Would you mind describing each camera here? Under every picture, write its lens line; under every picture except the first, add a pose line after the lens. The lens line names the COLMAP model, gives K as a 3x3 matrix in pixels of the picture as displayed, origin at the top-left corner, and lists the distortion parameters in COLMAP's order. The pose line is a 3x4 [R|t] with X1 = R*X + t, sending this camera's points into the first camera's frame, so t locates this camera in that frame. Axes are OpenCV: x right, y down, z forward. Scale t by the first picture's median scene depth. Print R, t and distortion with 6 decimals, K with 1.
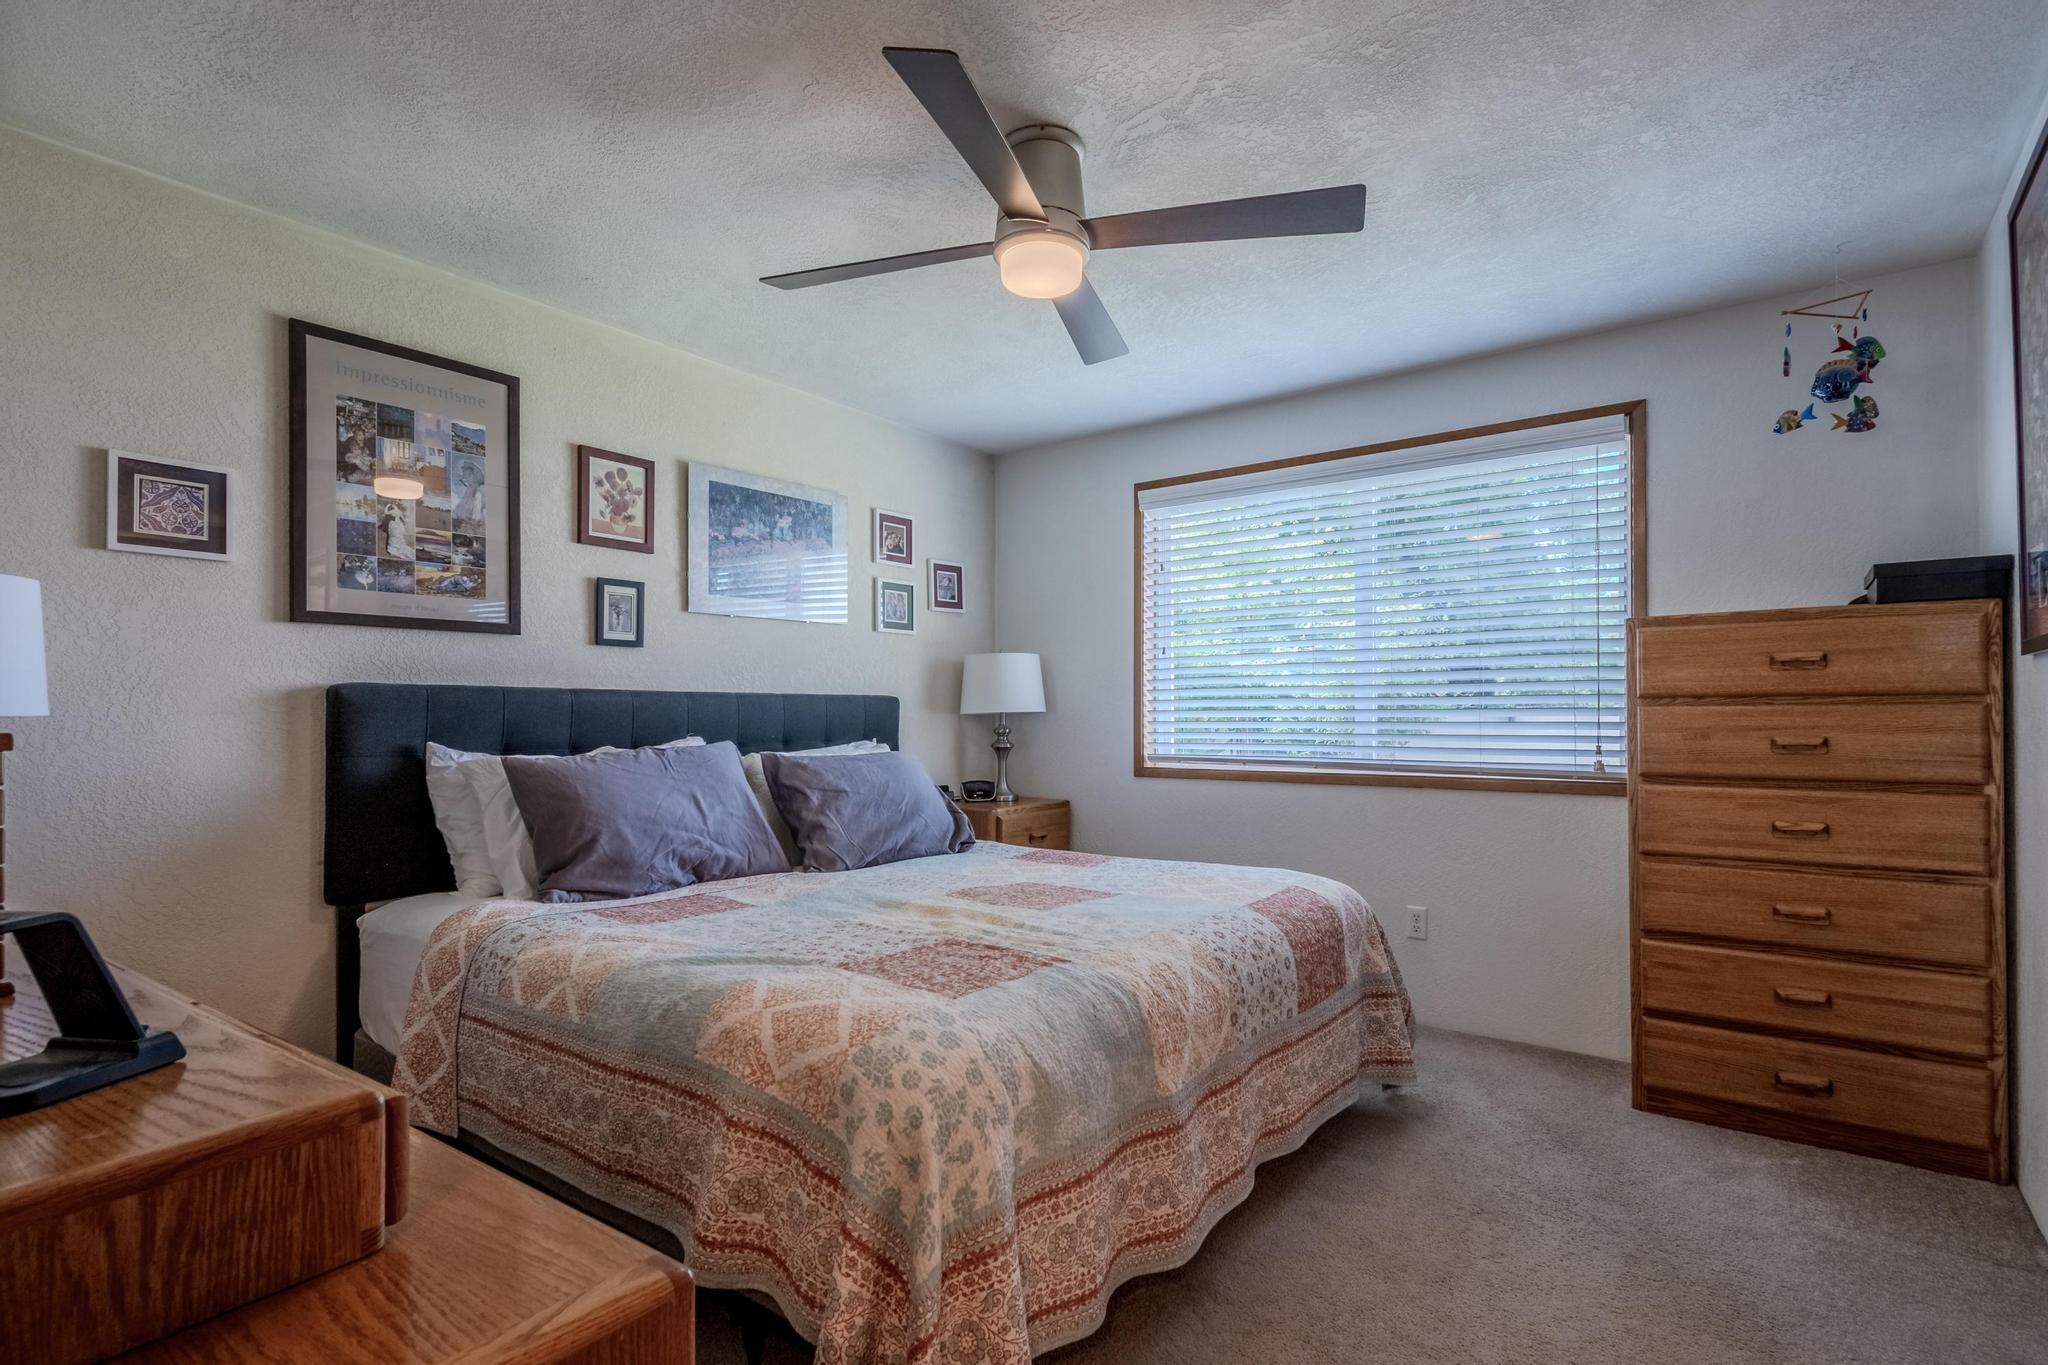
lens RADIAL K [[1012.6, 0, 1024.2], [0, 1012.6, 709.9], [0, 0, 1]] dist [0.006143, -0.002718]
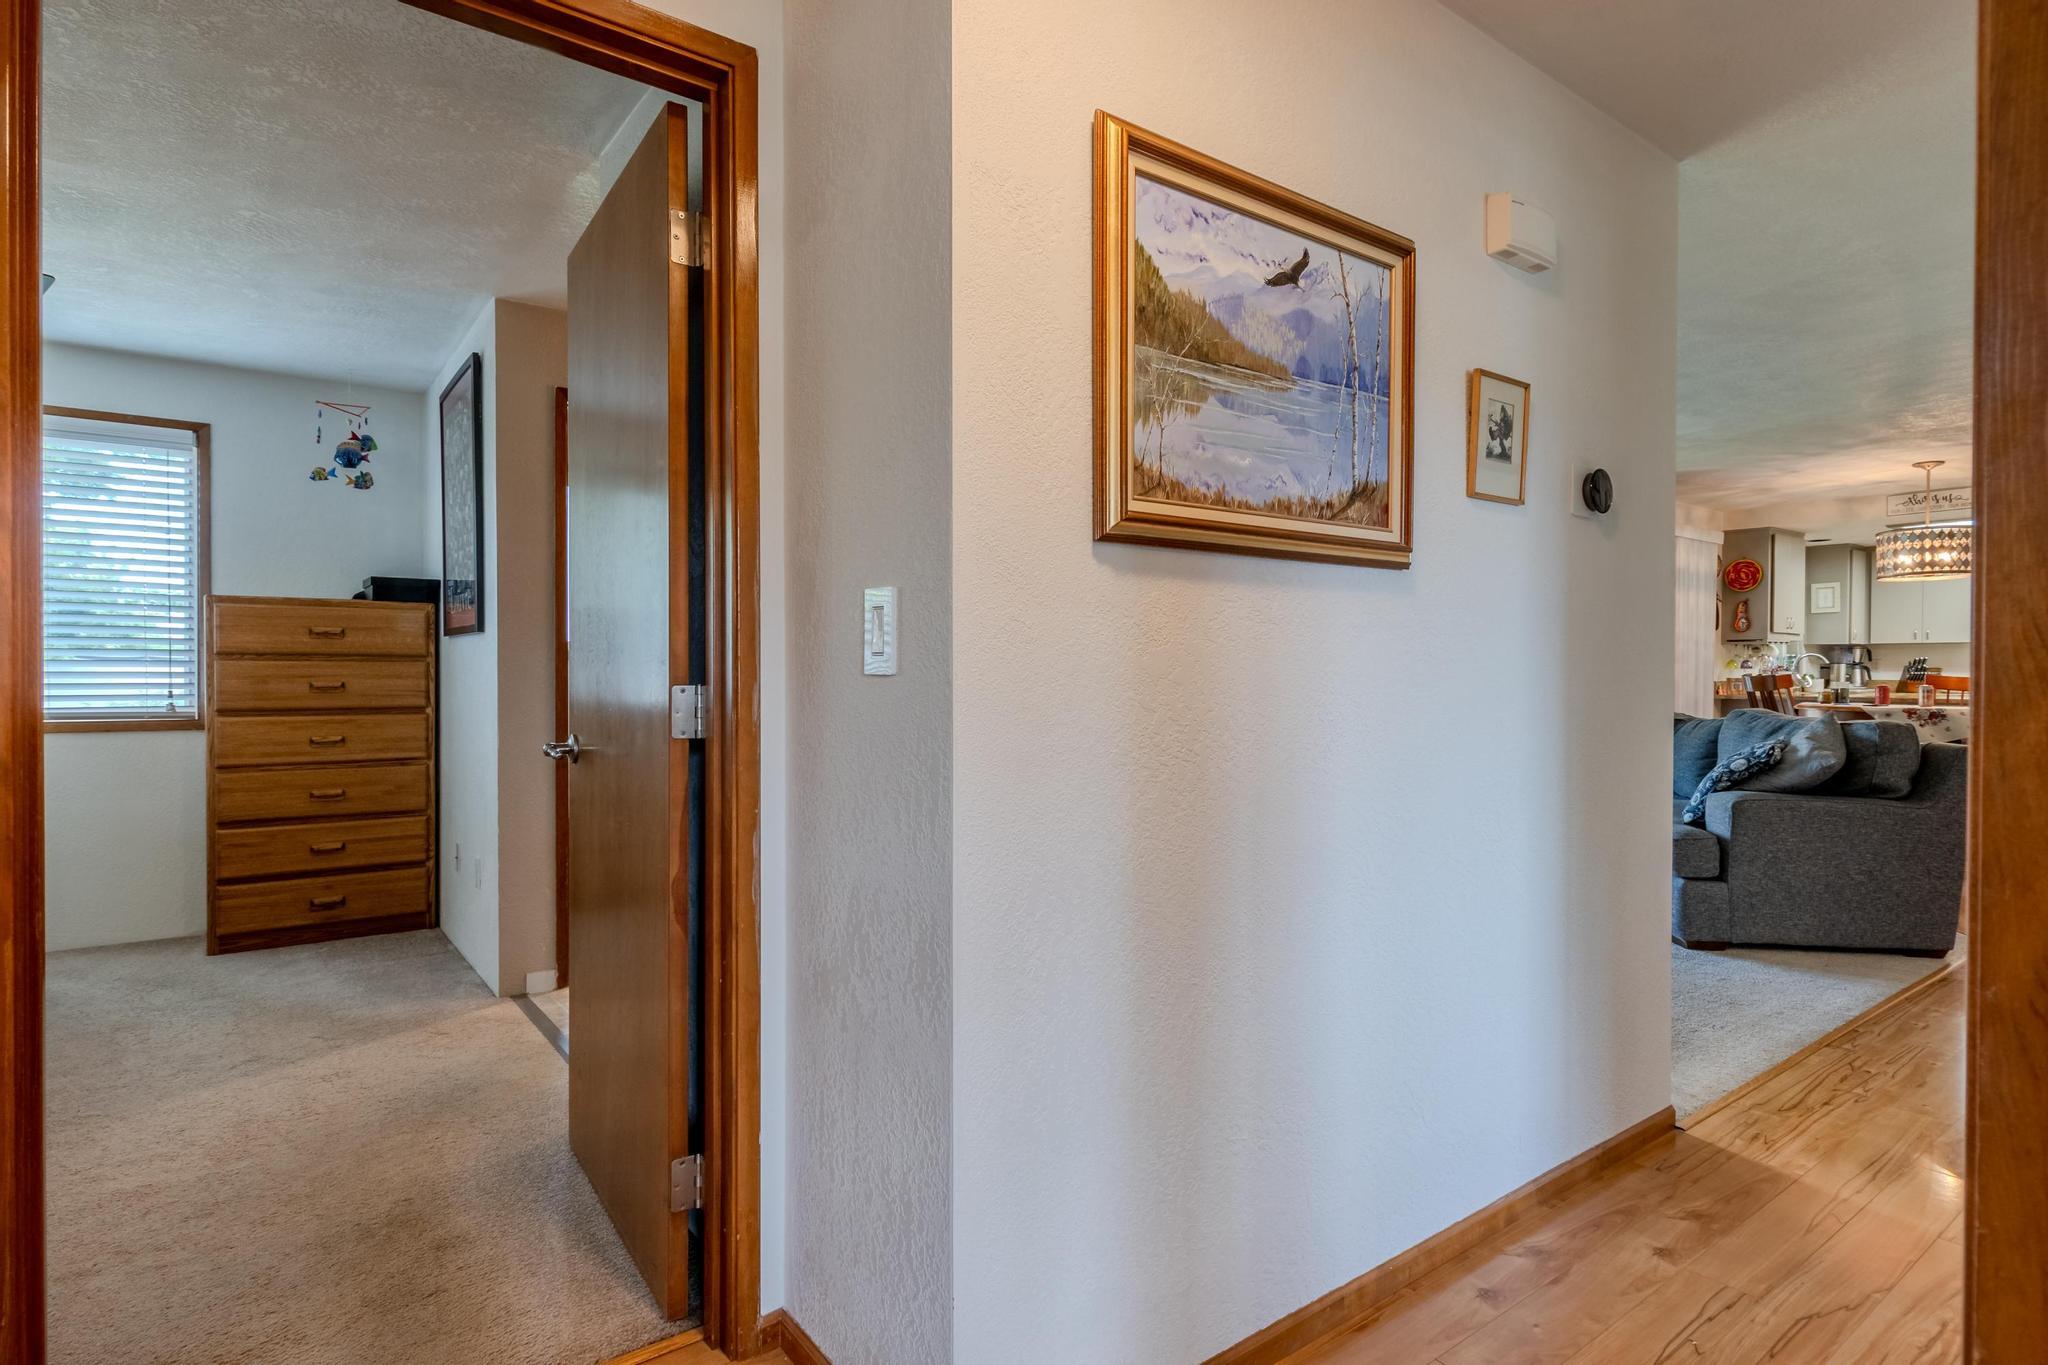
lens RADIAL K [[1050.9, 0, 1026.4], [0, 1050.9, 677.0], [0, 0, 1]] dist [0.001297, -0.000745]
pose [[0.284501, -0.003218, 0.958670, -0.479310], [-0.011556, 0.999910, 0.006785, -0.004002], [-0.958606, -0.013008, 0.284438, -0.488975]]
